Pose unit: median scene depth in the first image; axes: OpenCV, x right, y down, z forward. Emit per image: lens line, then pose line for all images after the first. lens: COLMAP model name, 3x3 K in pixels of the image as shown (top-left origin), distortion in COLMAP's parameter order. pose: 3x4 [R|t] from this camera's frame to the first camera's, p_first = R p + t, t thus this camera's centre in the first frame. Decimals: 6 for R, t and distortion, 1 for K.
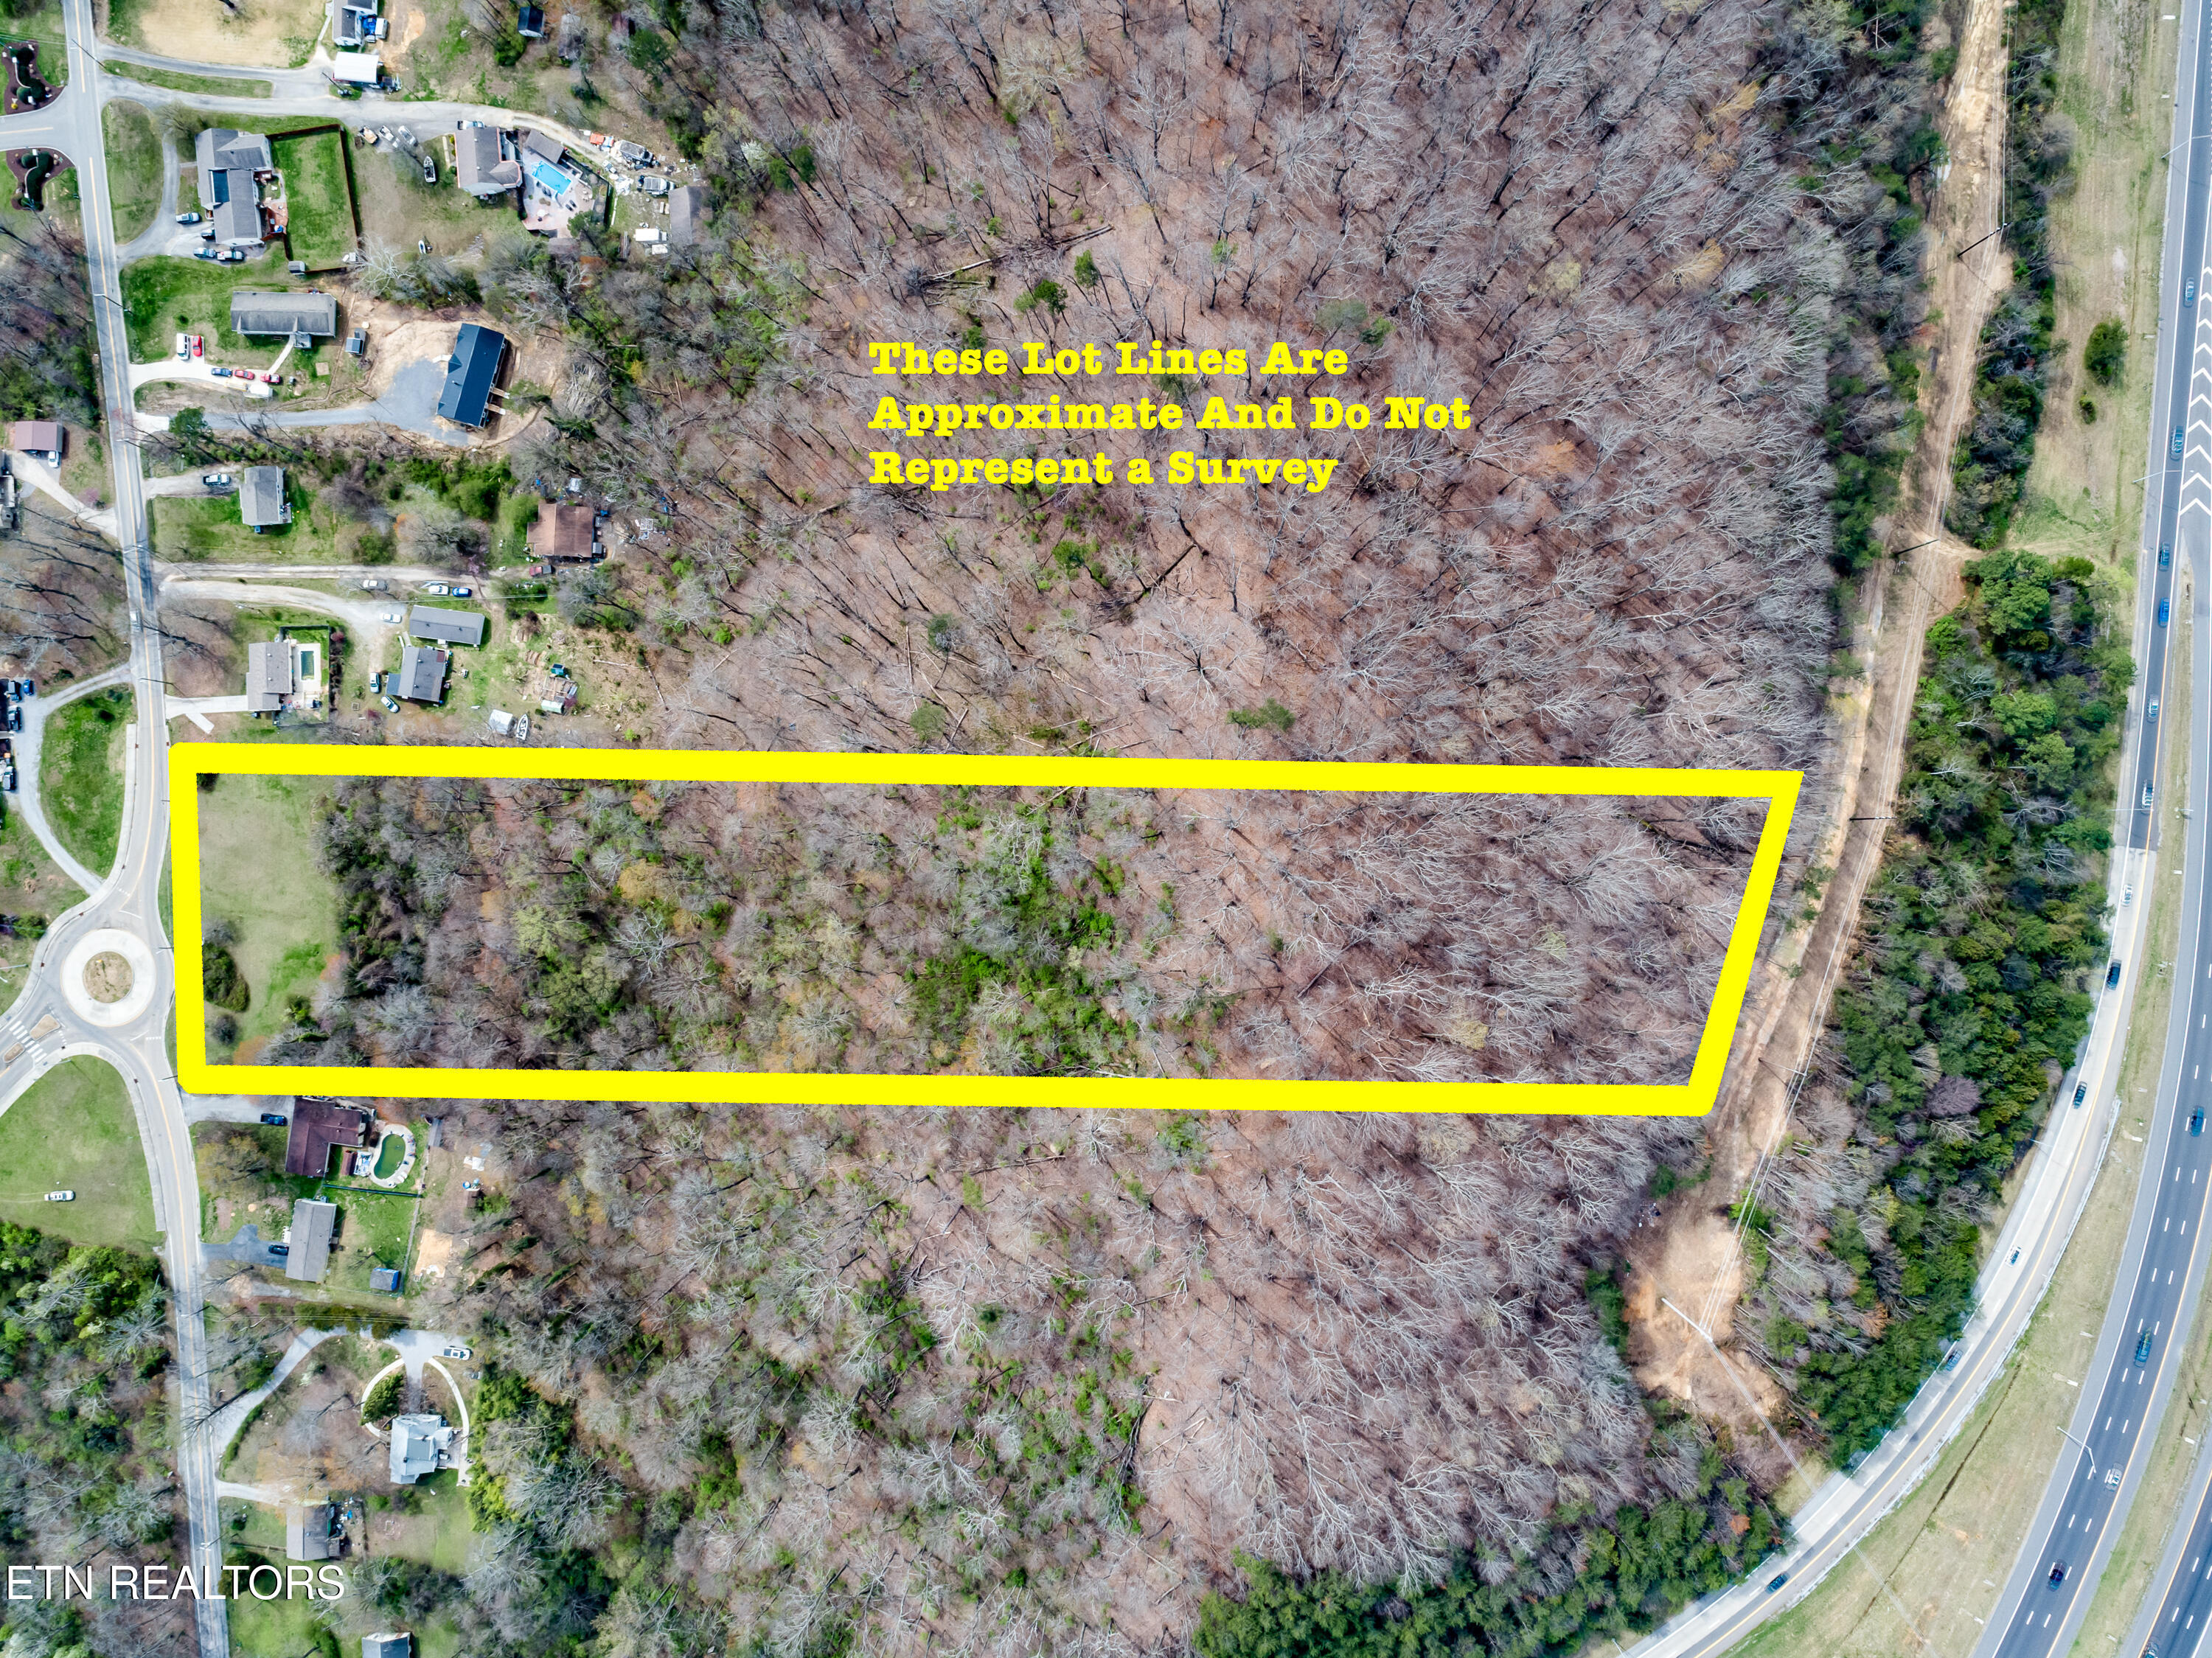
lens RADIAL K [[1659.8, 0, 1108.6], [0, 1659.8, 821.1], [0, 0, 1]] dist [-0.026729, 0.013143]
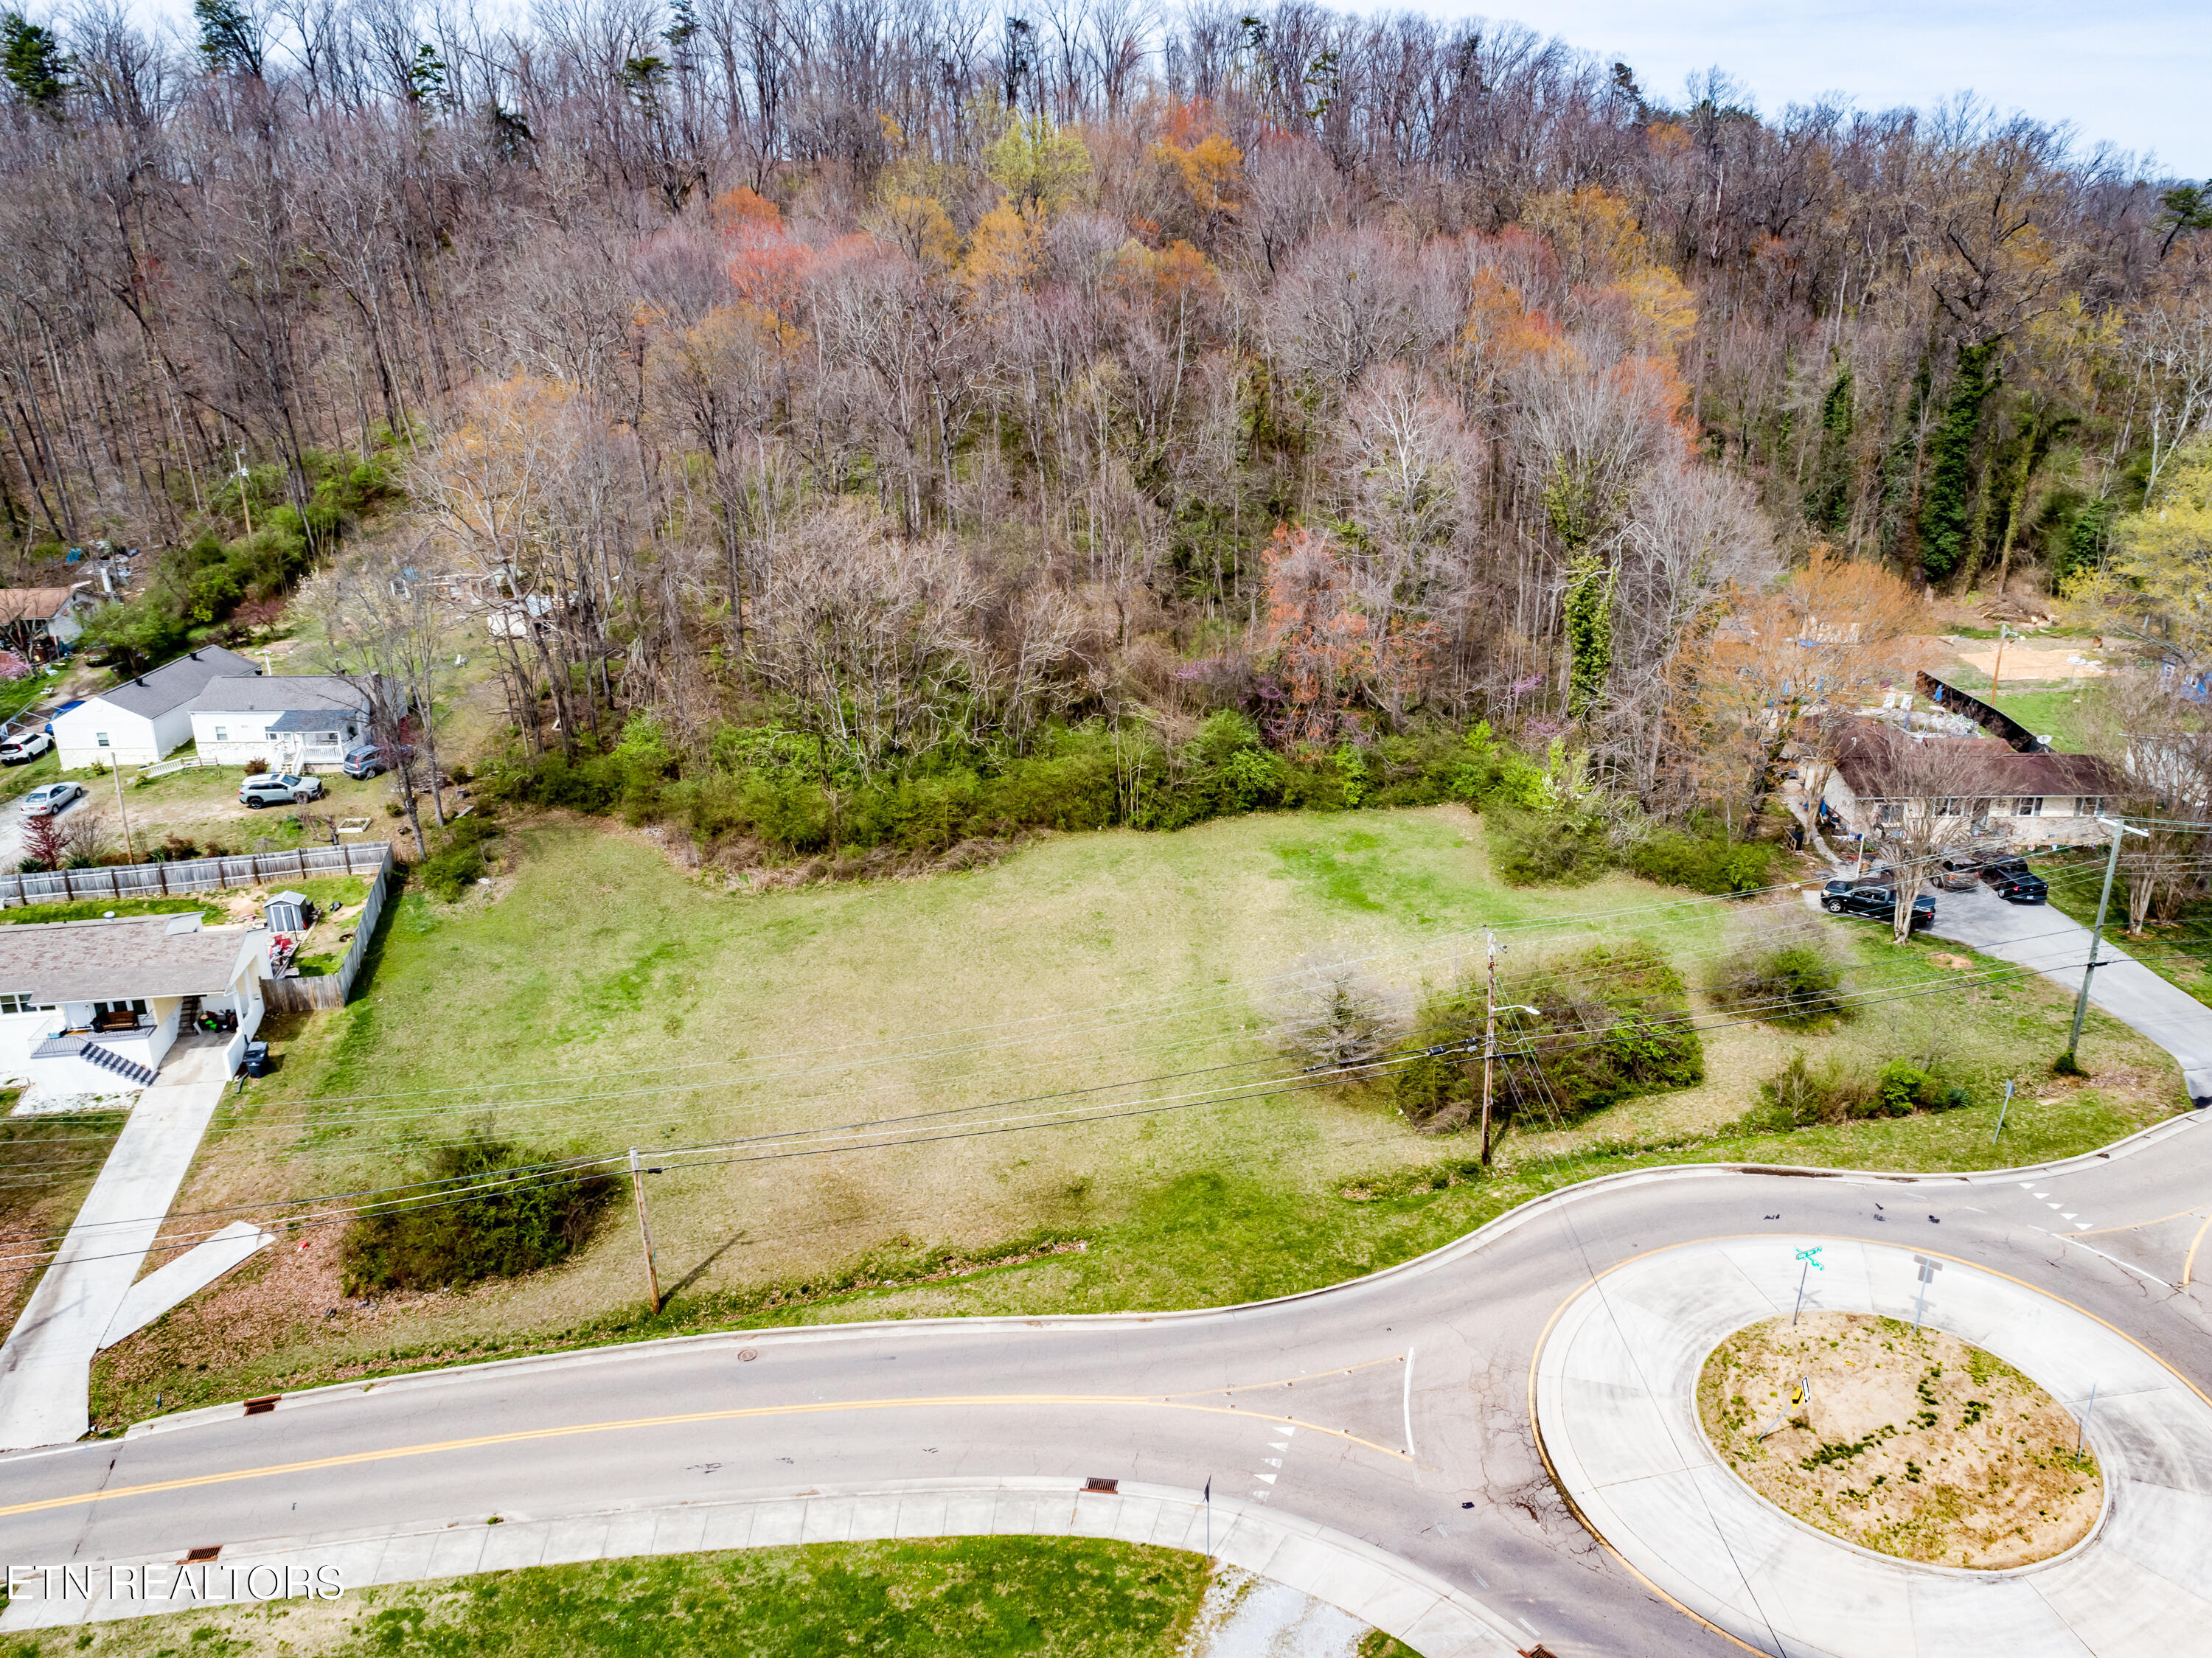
lens RADIAL K [[1659.8, 0, 1116.9], [0, 1659.8, 829.3], [0, 0, 1]] dist [-0.026729, 0.013143]
pose [[-0.154180, -0.321703, 0.934203, -0.715968], [0.988040, -0.052323, 0.145048, 0.012111], [0.002218, 0.945394, 0.325922, 0.910762]]
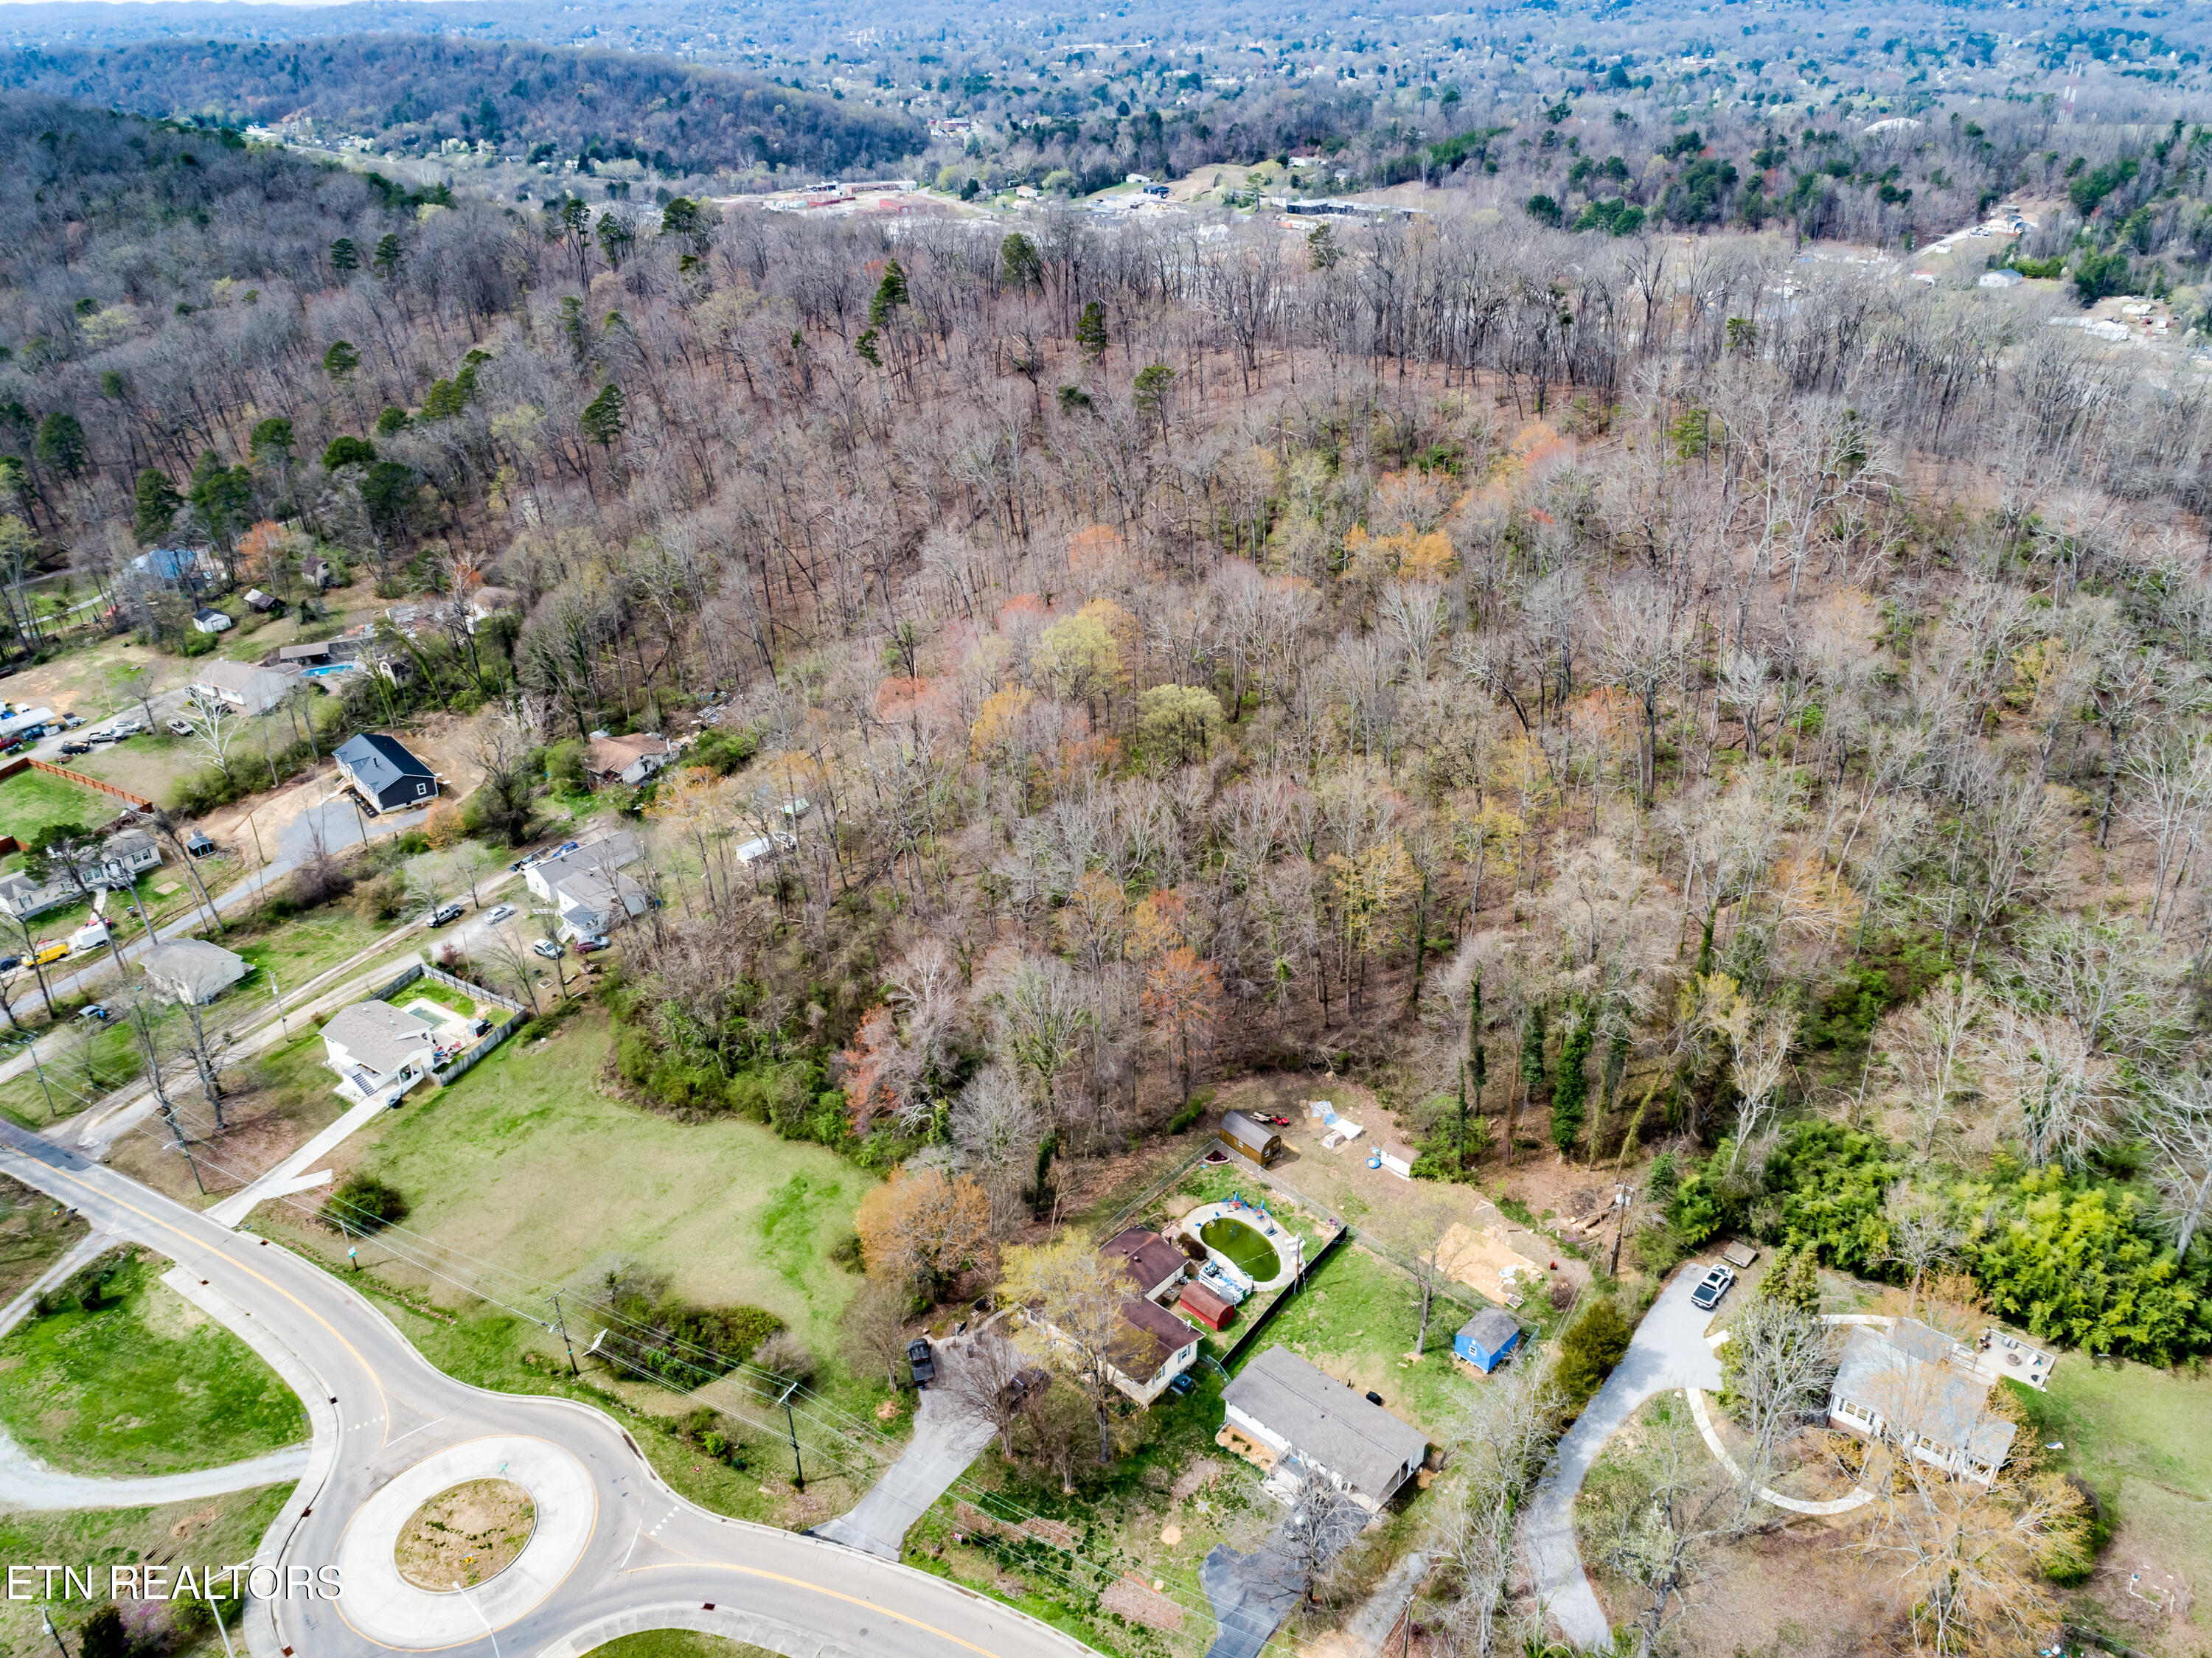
lens RADIAL K [[1659.8, 0, 1120.1], [0, 1659.8, 825.8], [0, 0, 1]] dist [-0.026729, 0.013143]
pose [[0.562186, -0.386049, 0.731378, -0.744172], [0.826961, 0.252662, -0.502292, 0.376224], [0.009118, 0.887203, 0.461290, 0.679112]]
